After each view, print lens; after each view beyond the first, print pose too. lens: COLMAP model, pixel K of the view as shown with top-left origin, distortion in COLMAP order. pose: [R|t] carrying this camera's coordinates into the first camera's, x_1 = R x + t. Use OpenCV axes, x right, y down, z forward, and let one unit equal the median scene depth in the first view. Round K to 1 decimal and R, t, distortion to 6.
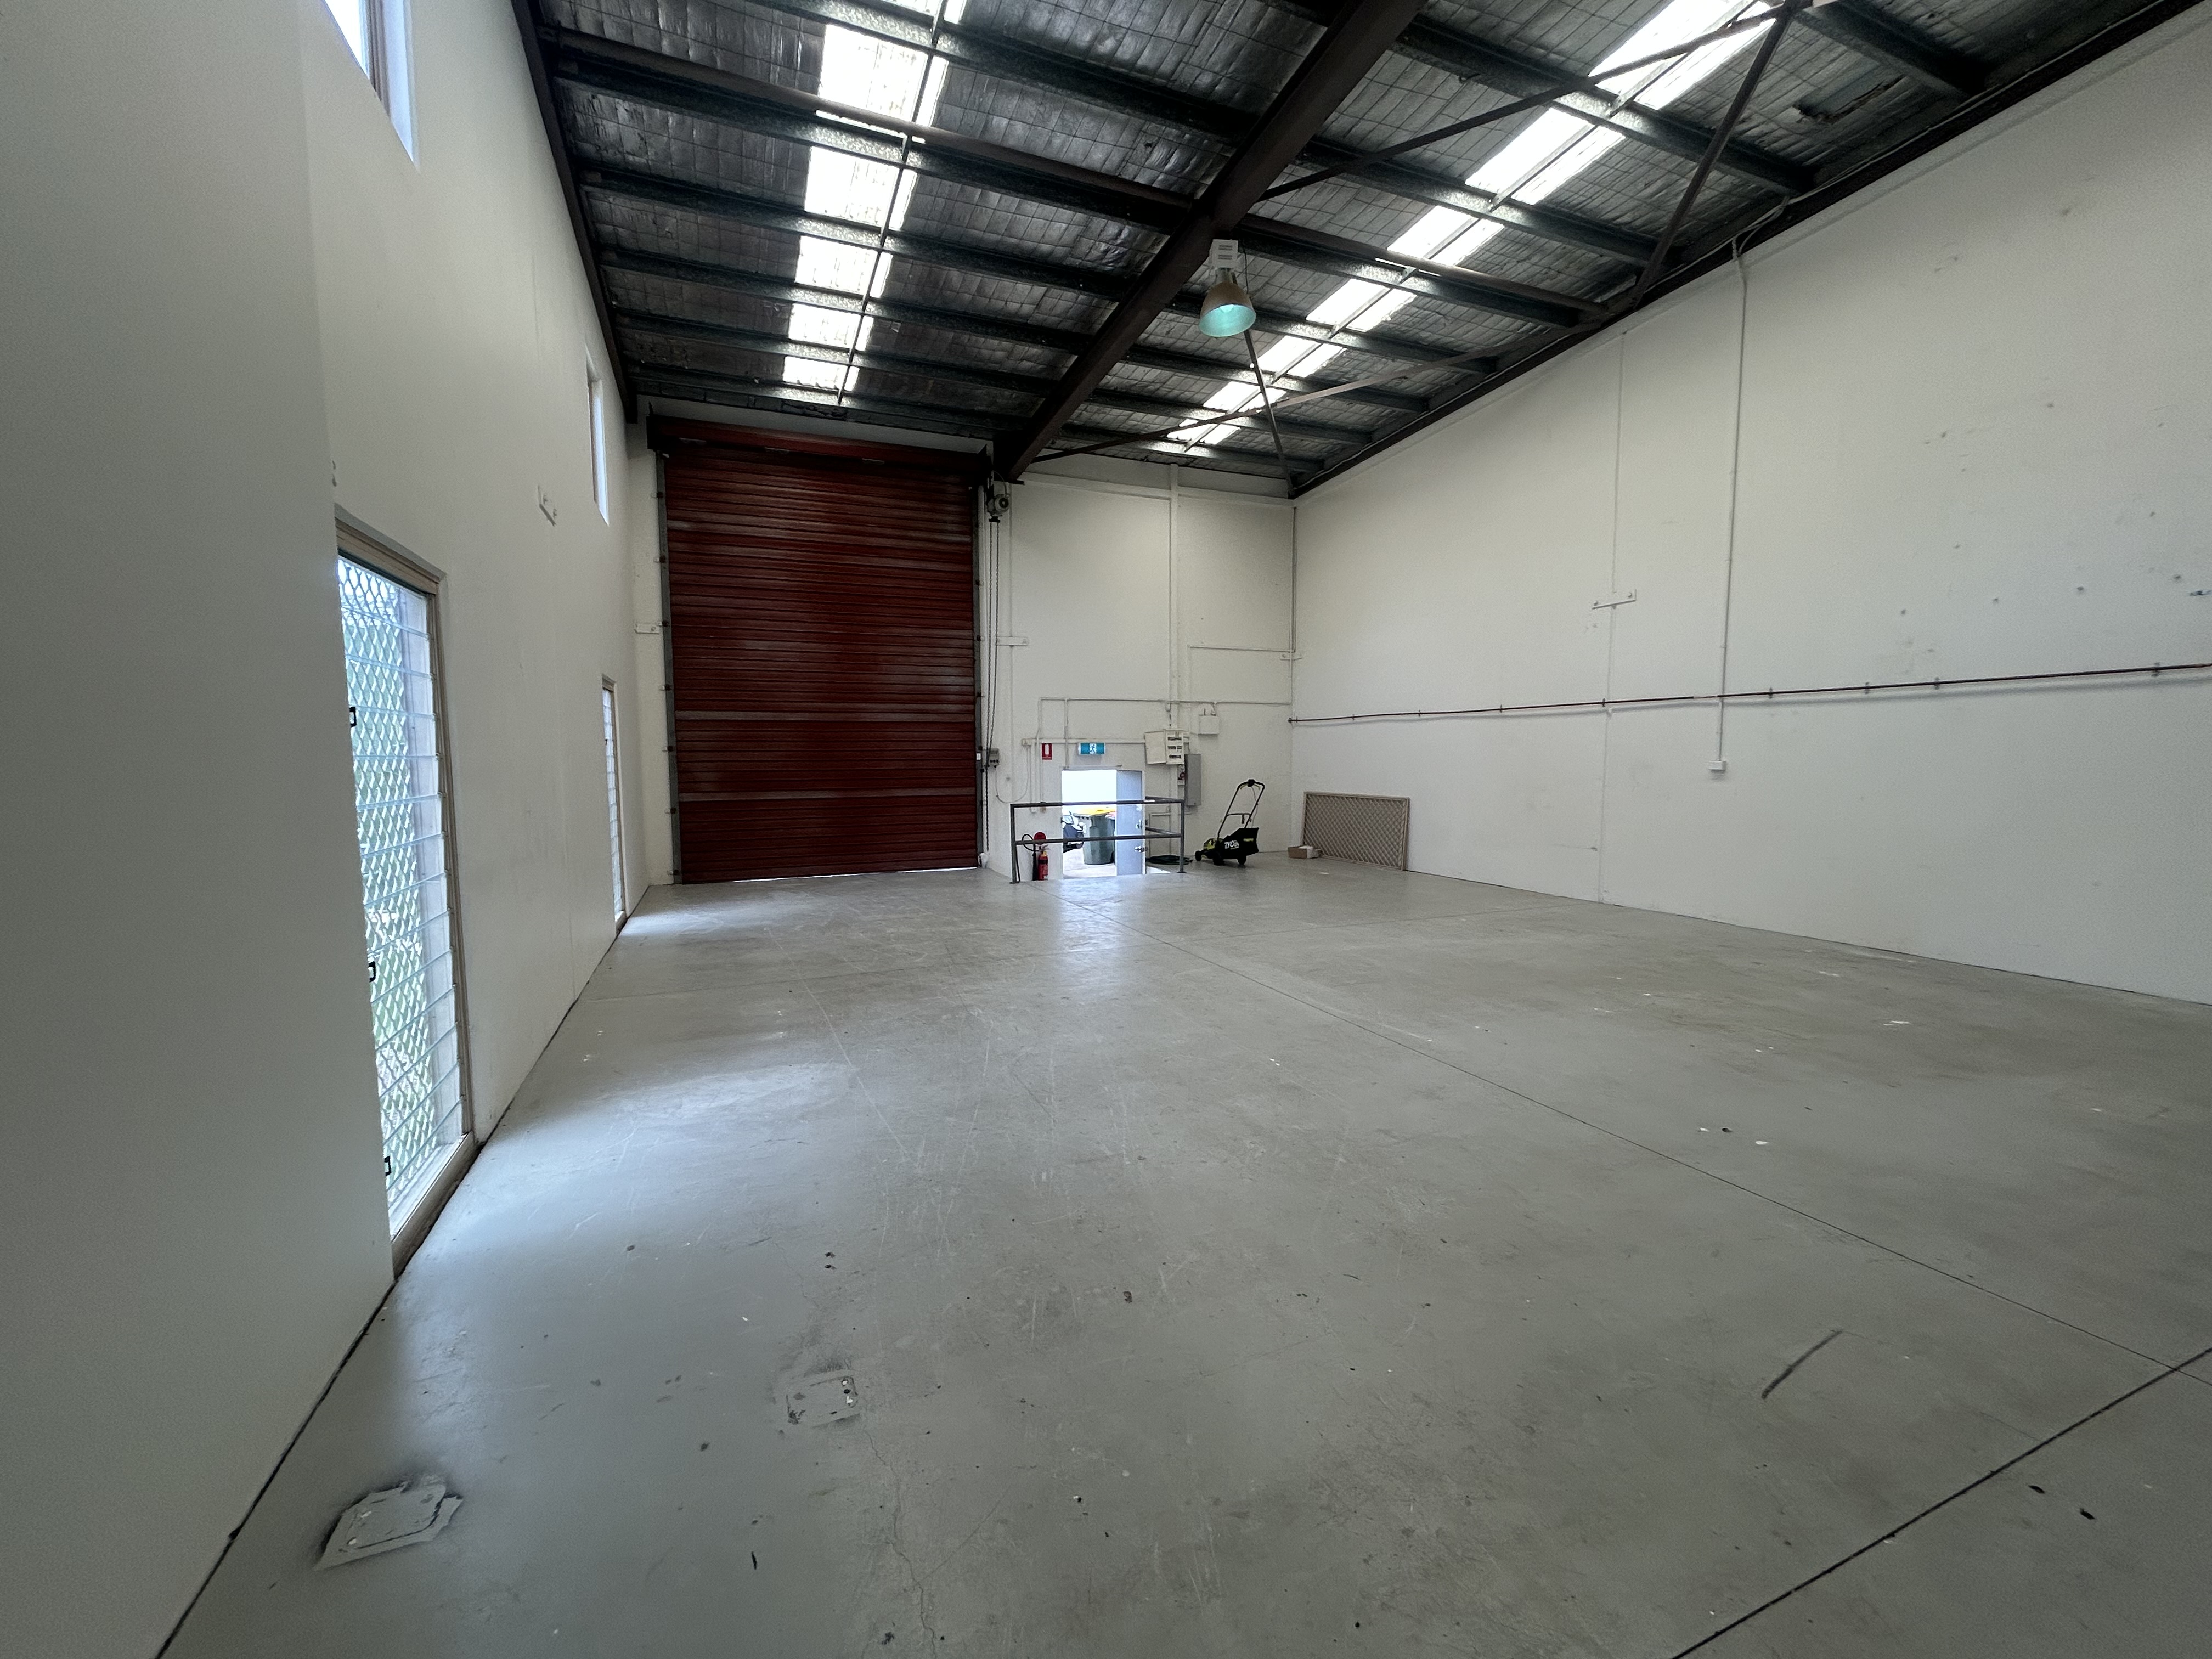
lens RADIAL K [[888.4, 0, 1108.5], [0, 888.4, 822.5], [0, 0, 1]] dist [0.003895, 0.000190]
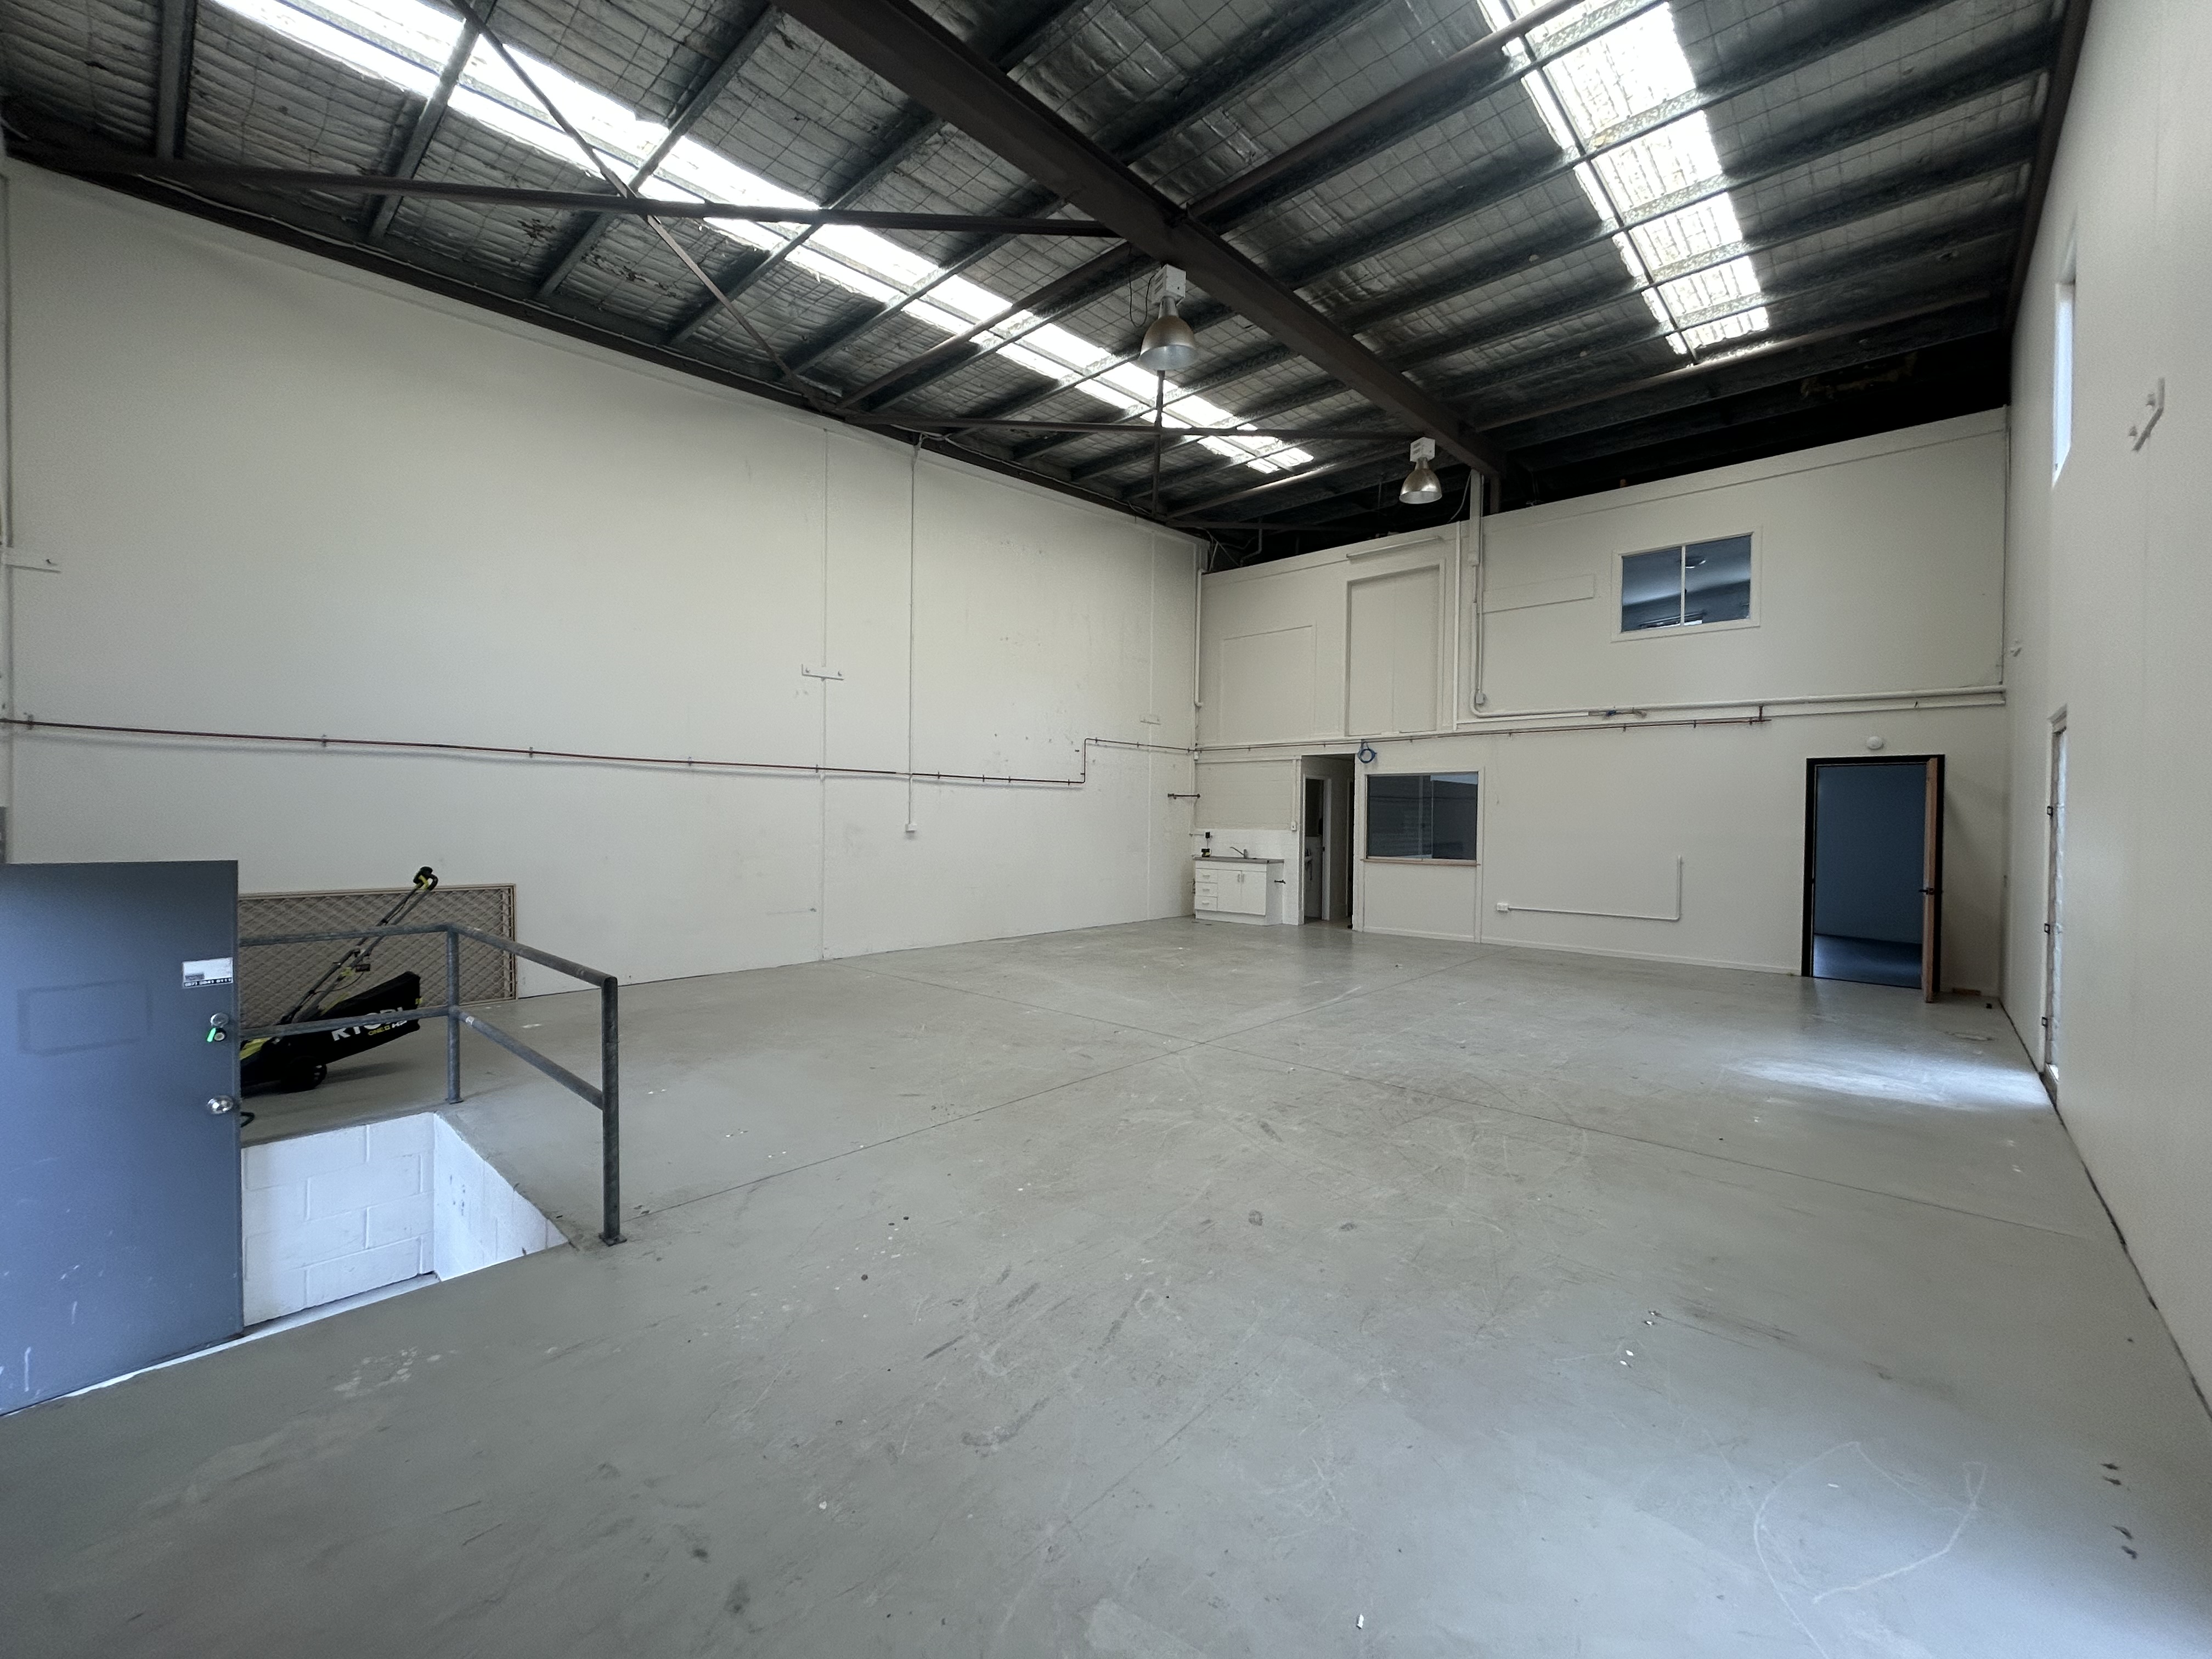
lens RADIAL K [[888.4, 0, 1101.2], [0, 888.4, 841.0], [0, 0, 1]] dist [0.003895, 0.000190]
pose [[-0.433610, -0.015637, 0.900965, -0.826993], [0.065787, 0.996632, 0.048959, -0.125511], [-0.898696, 0.080501, -0.431121, 1.832617]]
